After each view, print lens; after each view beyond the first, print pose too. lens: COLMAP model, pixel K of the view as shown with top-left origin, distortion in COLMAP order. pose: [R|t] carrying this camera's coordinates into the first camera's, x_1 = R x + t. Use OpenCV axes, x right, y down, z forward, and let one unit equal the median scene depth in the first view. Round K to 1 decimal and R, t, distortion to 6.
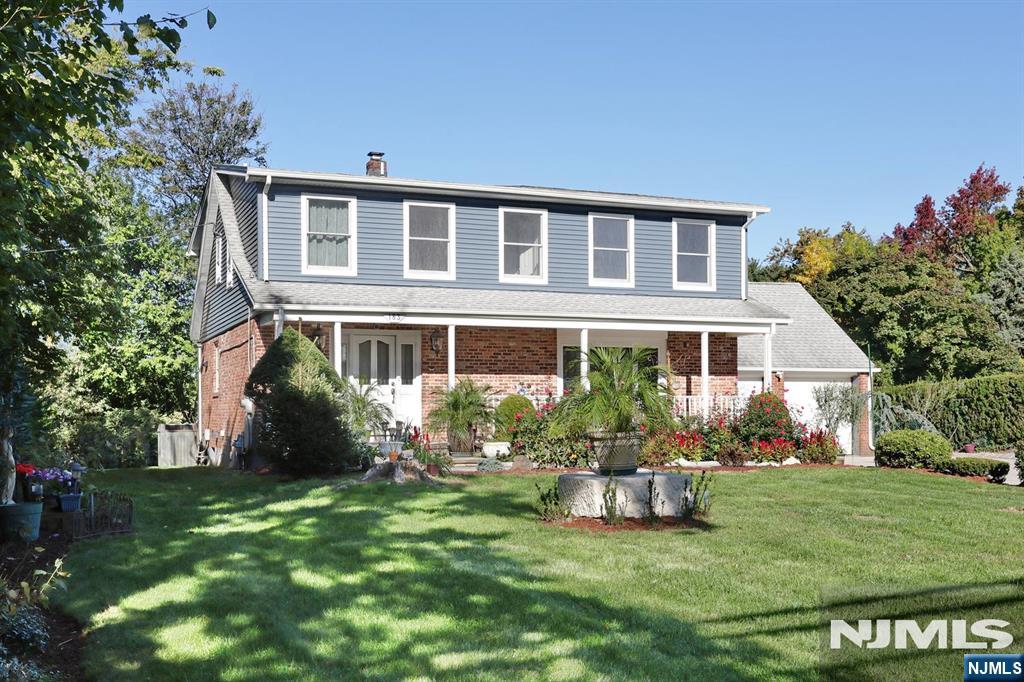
lens RADIAL K [[1196.1, 0, 506.8], [0, 1196.1, 346.6], [0, 0, 1]] dist [-0.028130, 0.000000]
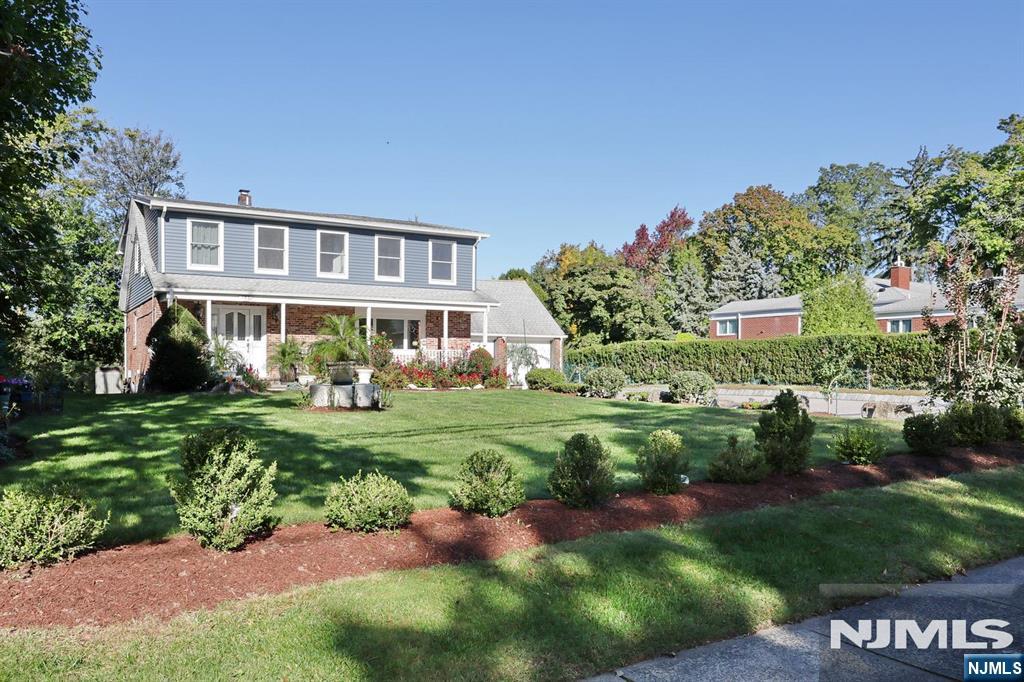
lens RADIAL K [[857.0, 0, 503.4], [0, 857.0, 350.0], [0, 0, 1]] dist [-0.060246, 0.044864]
pose [[0.988390, 0.010602, 0.151565, 0.065616], [-0.015459, 0.999403, 0.030902, 0.004303], [-0.151147, -0.032886, 0.987964, -0.158739]]
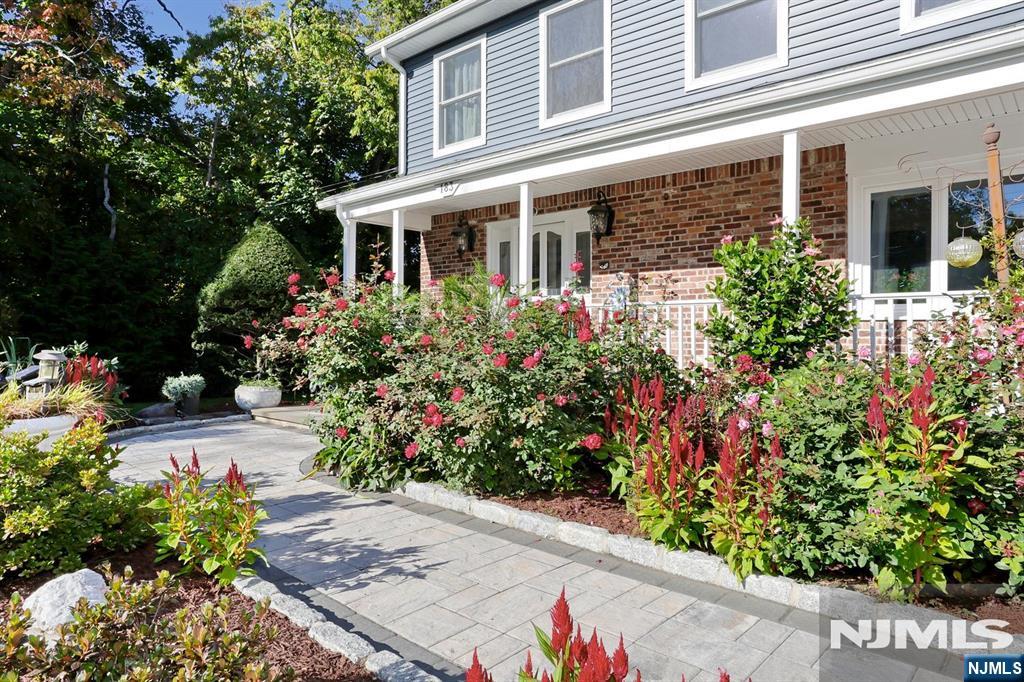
lens RADIAL K [[649.5, 0, 504.6], [0, 649.5, 335.4], [0, 0, 1]] dist [-0.048315, 0.005608]
pose [[0.420947, 0.006442, -0.907063, 0.211347], [0.039300, 0.998906, 0.025332, 0.042310], [0.906234, -0.046311, 0.420233, 0.776068]]
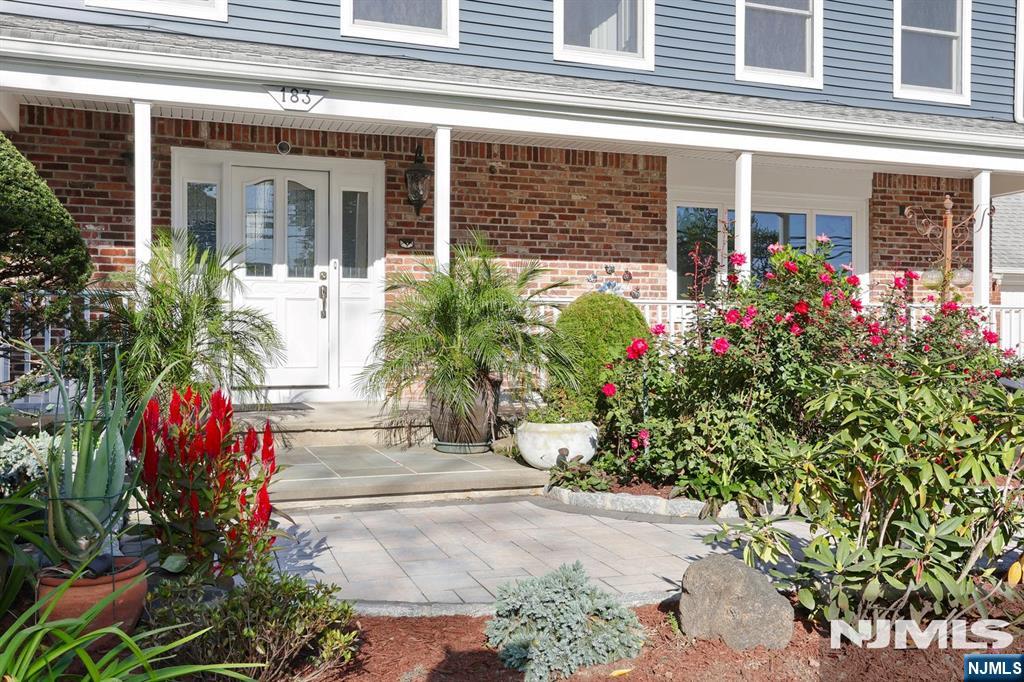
lens RADIAL K [[944.1, 0, 512.6], [0, 944.1, 335.0], [0, 0, 1]] dist [-0.036952, 0.000000]
pose [[0.999756, 0.003533, -0.021785, -0.013151], [-0.002464, 0.998801, 0.048886, 0.034523], [0.021932, -0.048821, 0.998567, 0.607049]]
